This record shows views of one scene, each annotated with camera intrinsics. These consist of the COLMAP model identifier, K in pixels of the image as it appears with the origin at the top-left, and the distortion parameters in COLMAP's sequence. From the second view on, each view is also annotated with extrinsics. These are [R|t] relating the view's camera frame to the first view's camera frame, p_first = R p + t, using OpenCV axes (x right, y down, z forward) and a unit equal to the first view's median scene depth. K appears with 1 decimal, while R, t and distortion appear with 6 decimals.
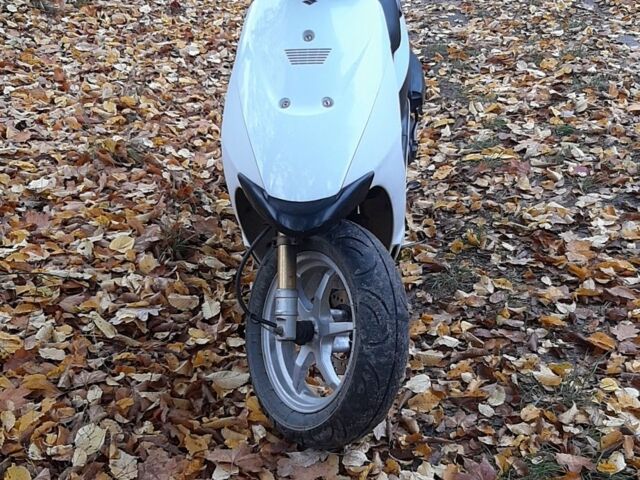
lens RADIAL K [[1063.5, 0, 320.0], [0, 1063.5, 240.0], [0, 0, 1]] dist [0.144472, -0.015079]
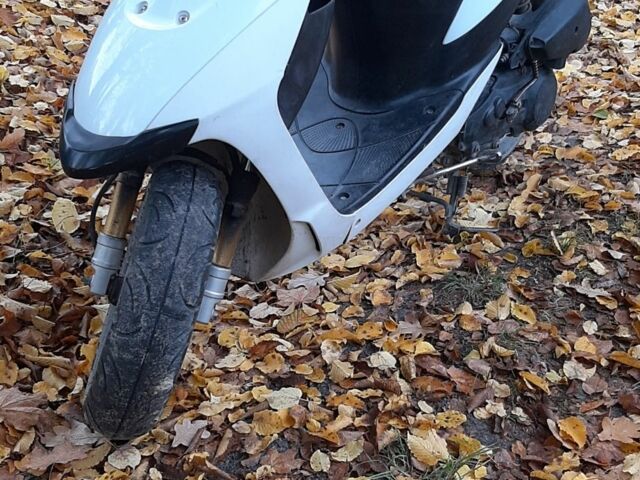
lens RADIAL K [[1063.5, 0, 320.0], [0, 1063.5, 240.0], [0, 0, 1]] dist [0.144472, -0.015079]
pose [[0.869476, 0.293360, -0.397432, 0.352407], [-0.251468, 0.955366, 0.155048, -0.095040], [0.425177, -0.034869, 0.904438, 0.266958]]
